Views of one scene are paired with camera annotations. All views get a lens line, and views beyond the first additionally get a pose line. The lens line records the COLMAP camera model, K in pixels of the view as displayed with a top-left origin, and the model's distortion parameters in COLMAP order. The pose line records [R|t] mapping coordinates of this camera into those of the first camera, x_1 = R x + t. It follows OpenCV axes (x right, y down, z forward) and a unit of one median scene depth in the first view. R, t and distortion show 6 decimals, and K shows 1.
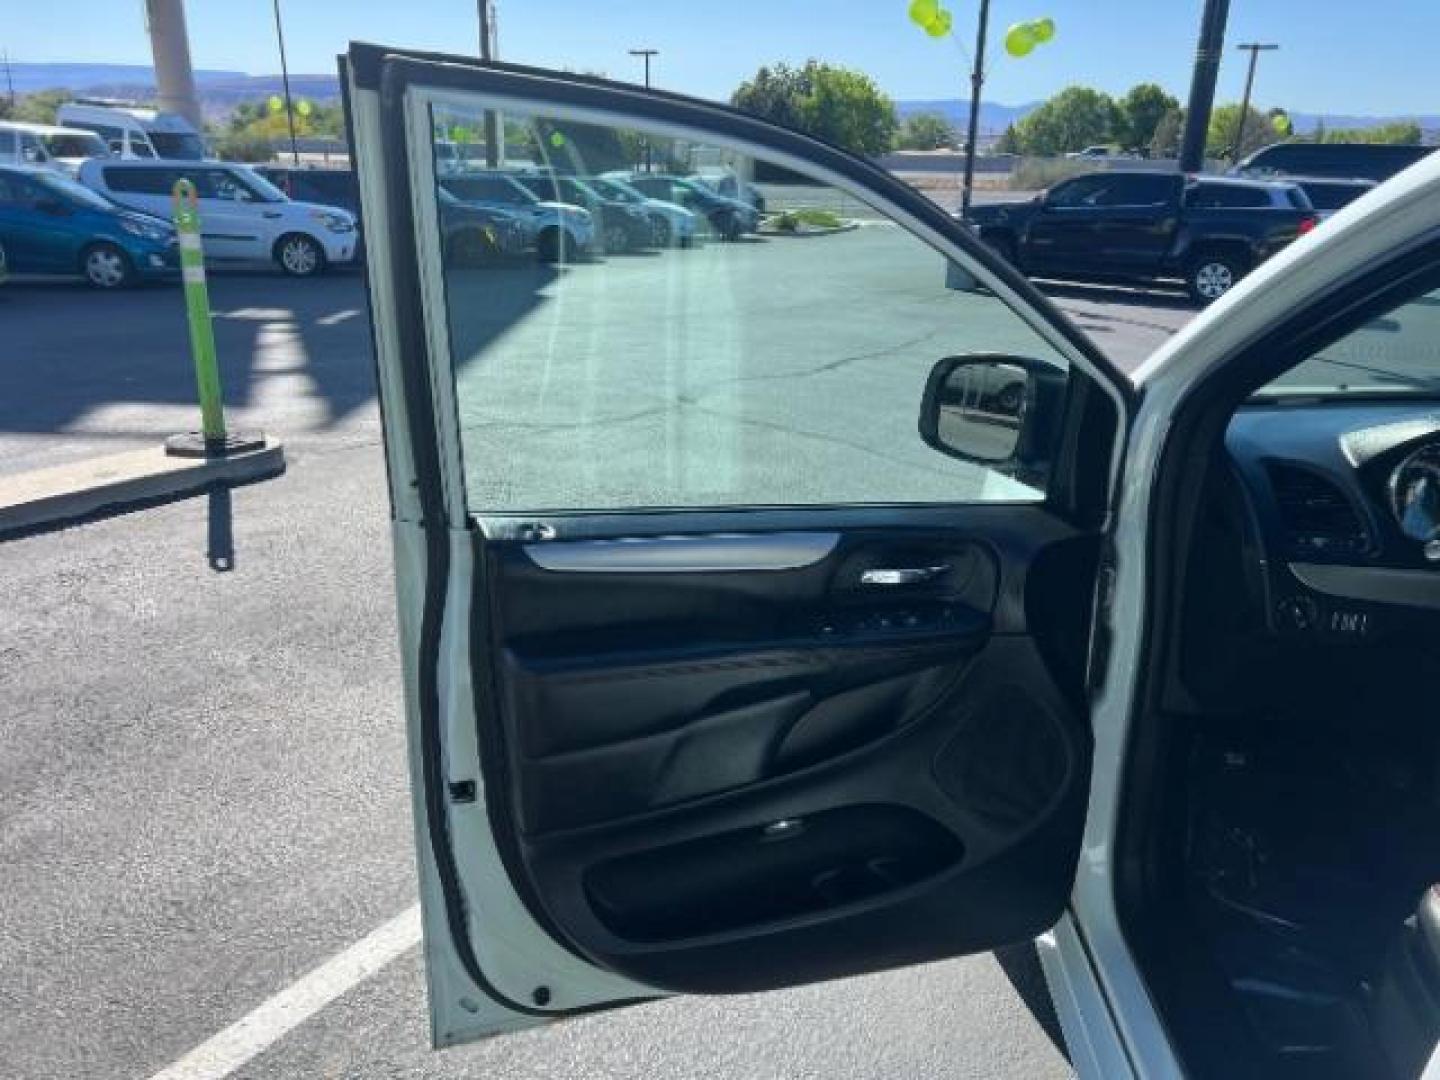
lens RADIAL K [[1073.4, 0, 720.0], [0, 1073.4, 540.0], [0, 0, 1]] dist [0.062342, -0.071153]
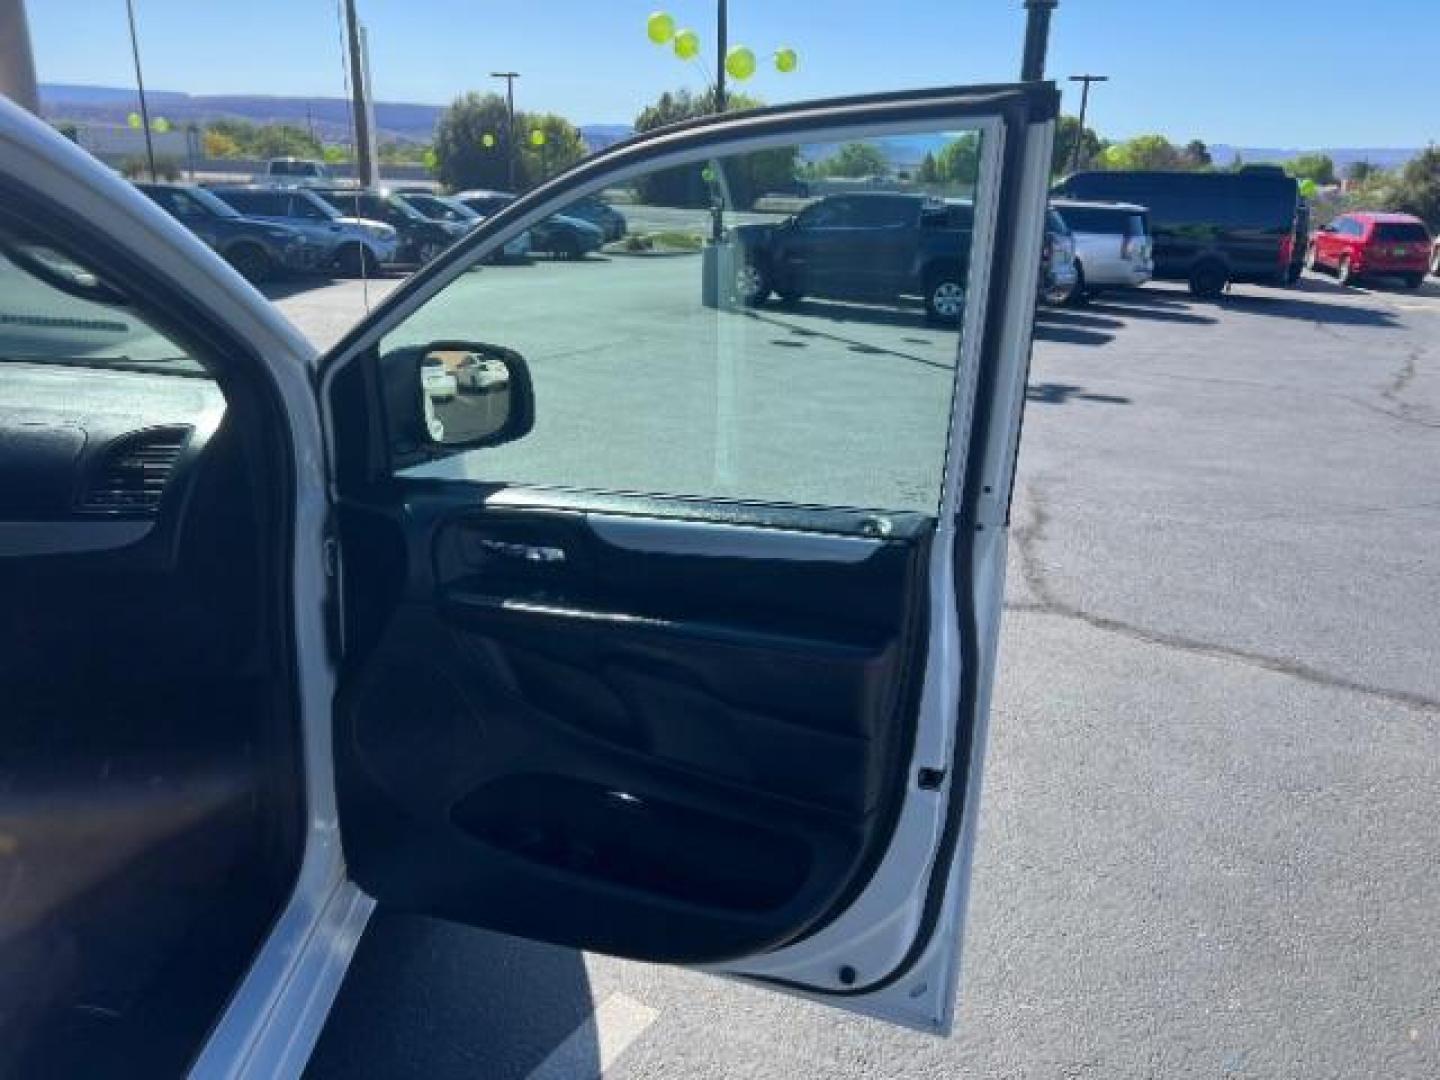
lens RADIAL K [[1075.5, 0, 731.4], [0, 1075.5, 536.2], [0, 0, 1]] dist [0.058093, -0.069328]
pose [[0.998922, -0.005562, 0.046084, 0.093492], [0.006717, 0.999666, -0.024957, 0.004044], [-0.045930, 0.025239, 0.998626, -0.001891]]
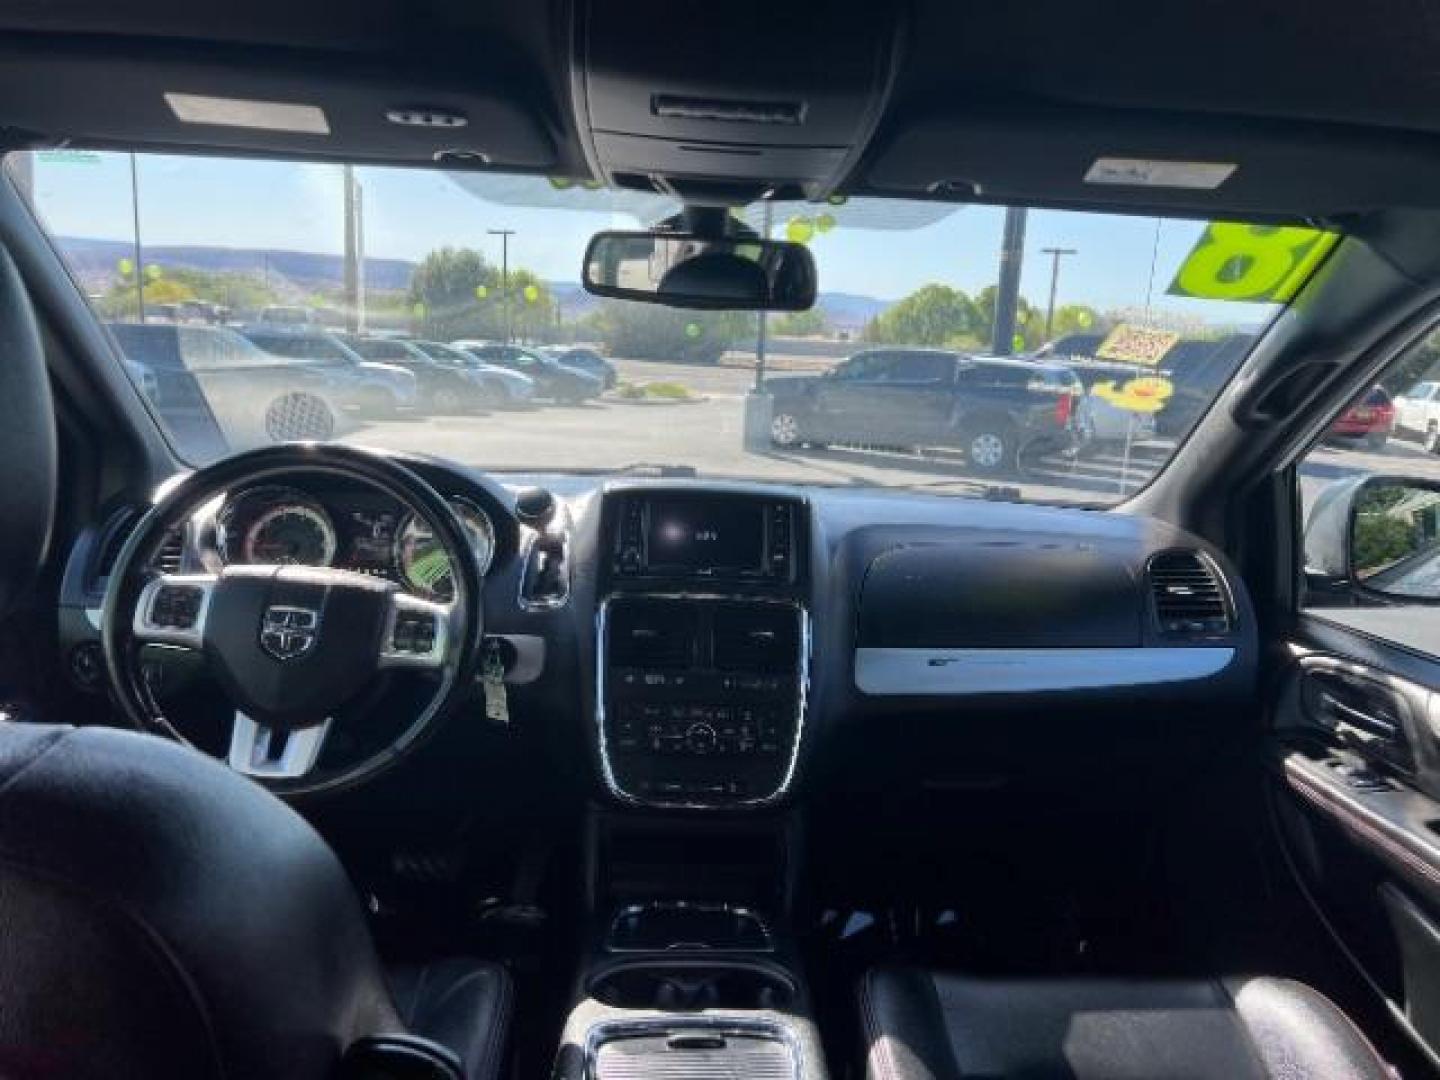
lens RADIAL K [[1075.5, 0, 731.4], [0, 1075.5, 536.2], [0, 0, 1]] dist [0.058093, -0.069328]
pose [[0.994248, 0.012051, 0.106418, 0.044319], [0.004979, 0.987374, -0.158330, 0.004489], [-0.106983, 0.157949, 0.981635, 0.002432]]
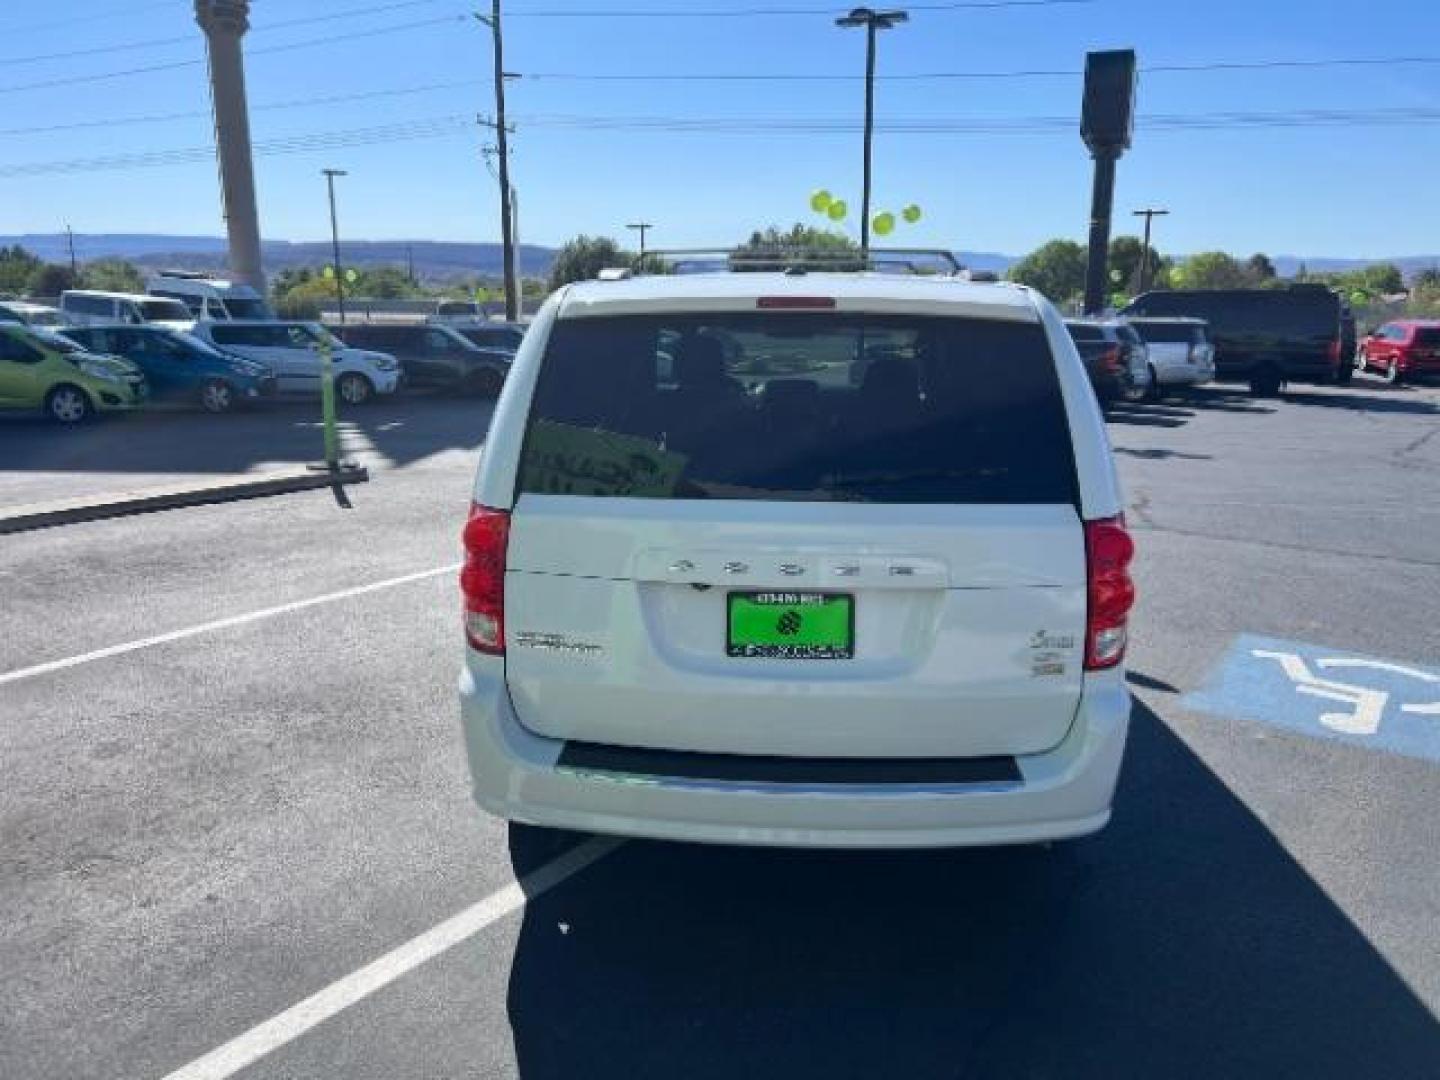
lens RADIAL K [[1090.0, 0, 711.7], [0, 1090.0, 525.8], [0, 0, 1]] dist [0.055383, -0.061353]
pose [[0.999542, -0.012654, -0.027503, 0.038733], [0.008576, 0.989594, -0.143631, 0.047306], [0.029034, 0.143329, 0.989249, -0.135883]]
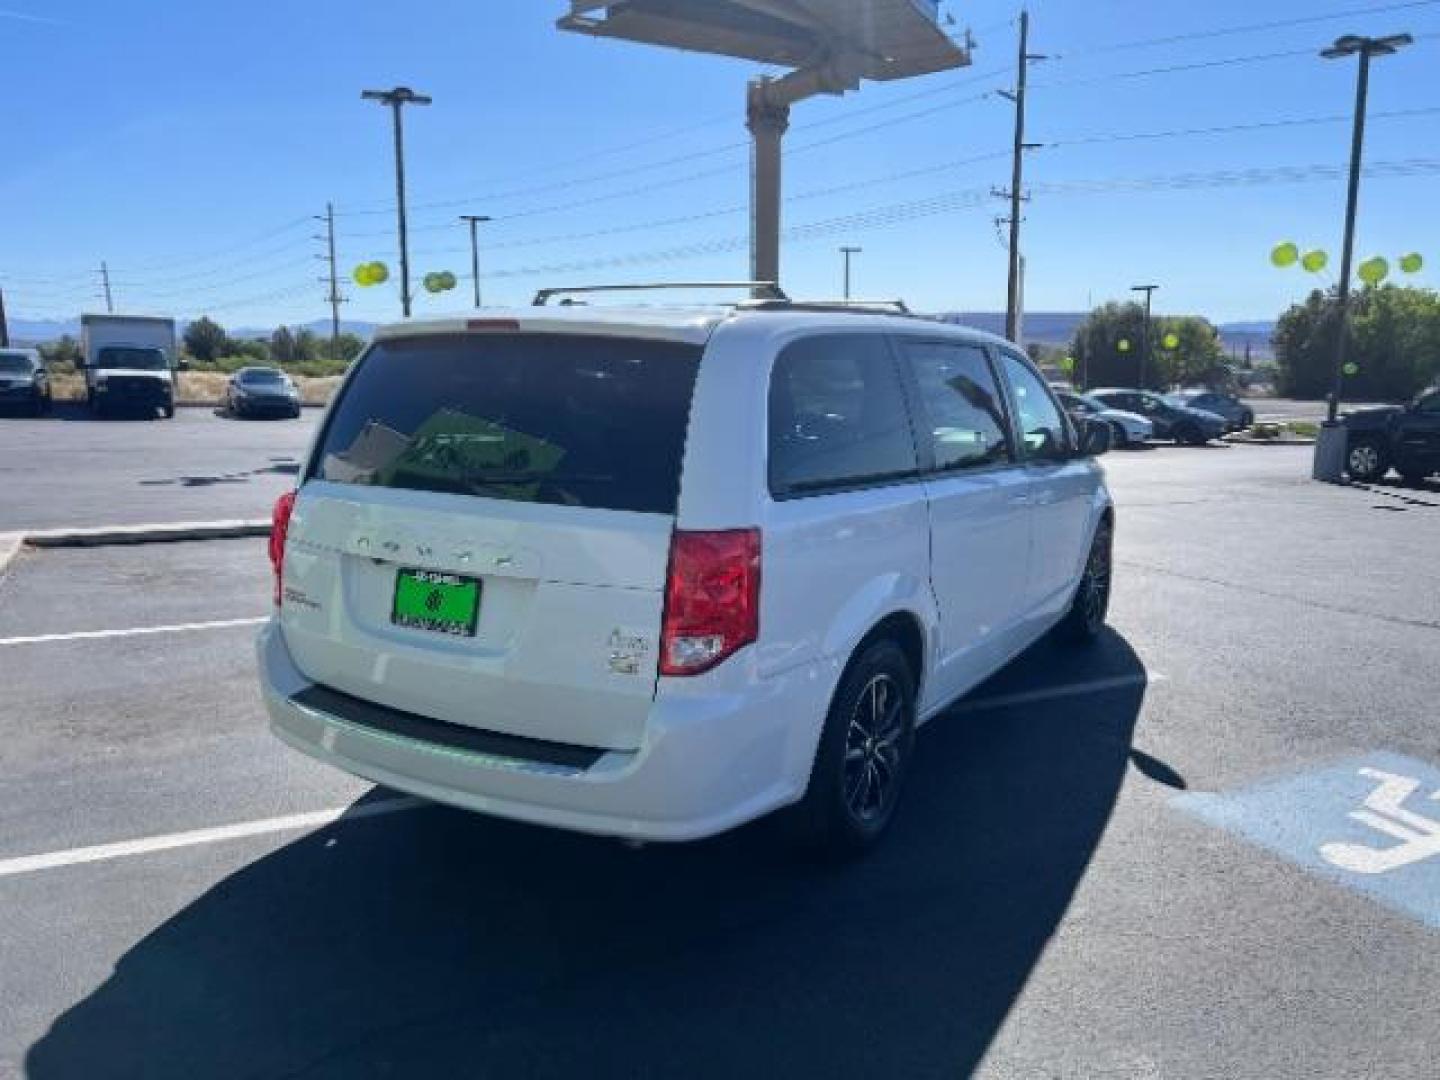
lens RADIAL K [[1086.8, 0, 723.5], [0, 1086.8, 523.1], [0, 0, 1]] dist [0.059279, -0.066916]
pose [[0.874733, 0.053826, -0.481606, 0.111076], [-0.153729, 0.973303, -0.170436, 0.048644], [0.459575, 0.223123, 0.859655, -0.123946]]
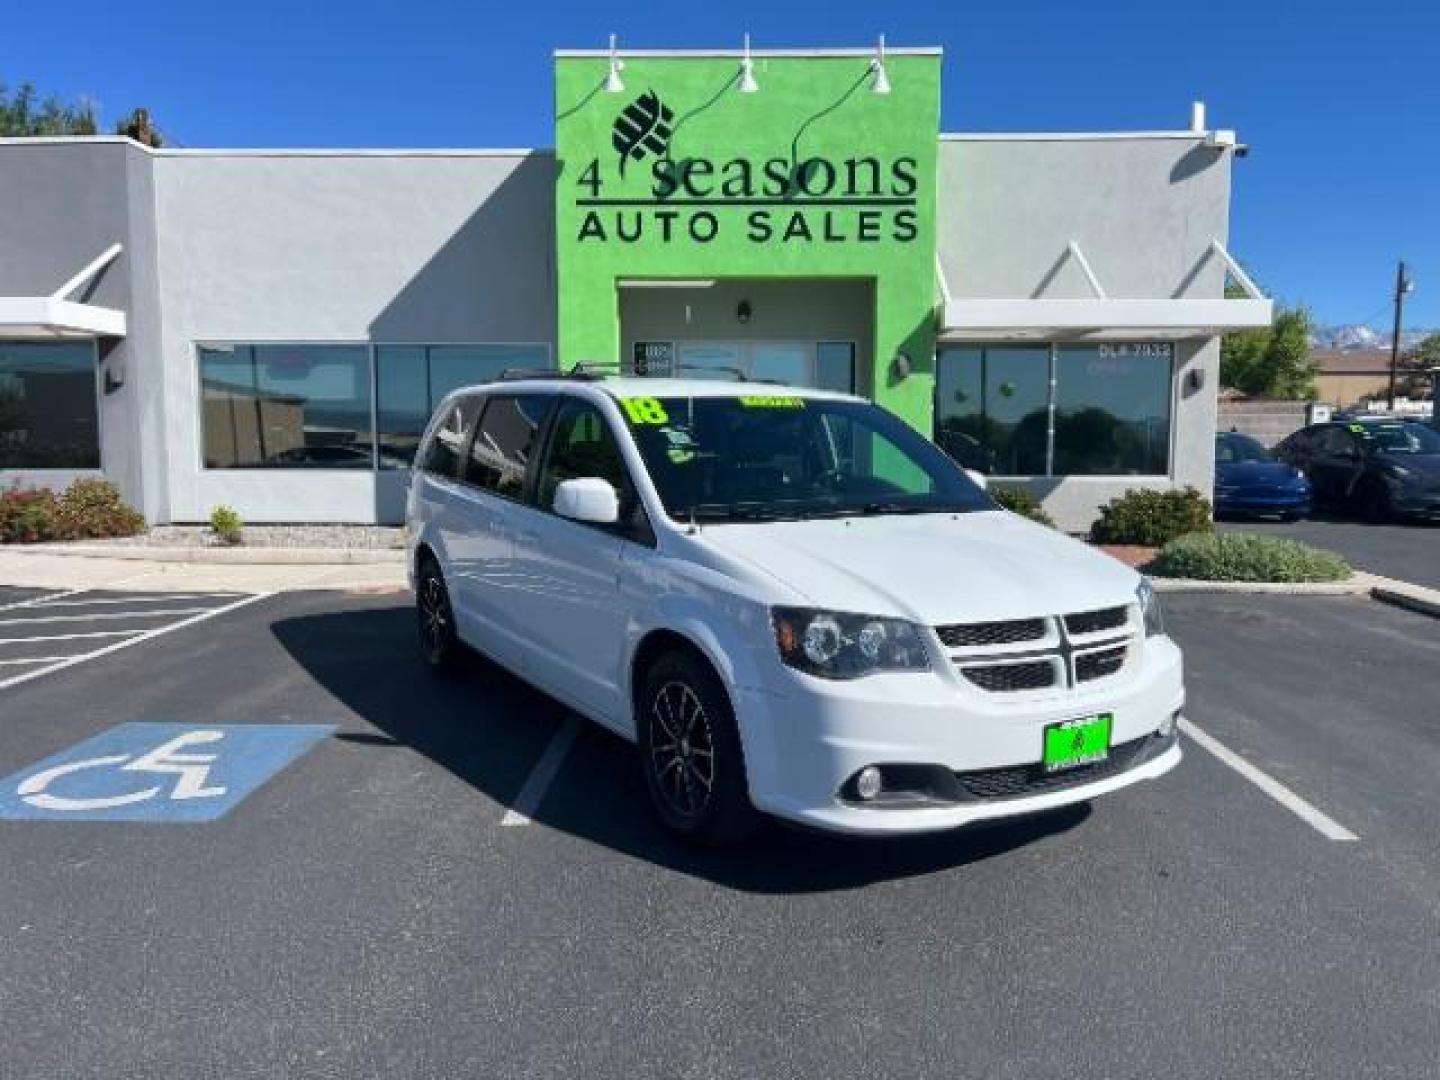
lens RADIAL K [[1079.8, 0, 720.0], [0, 1079.8, 540.0], [0, 0, 1]] dist [0.070269, -0.088339]
pose [[-0.844346, 0.028180, -0.535057, 0.136720], [-0.210557, 0.900824, 0.379713, -0.053829], [0.492692, 0.433268, -0.754674, 0.159711]]
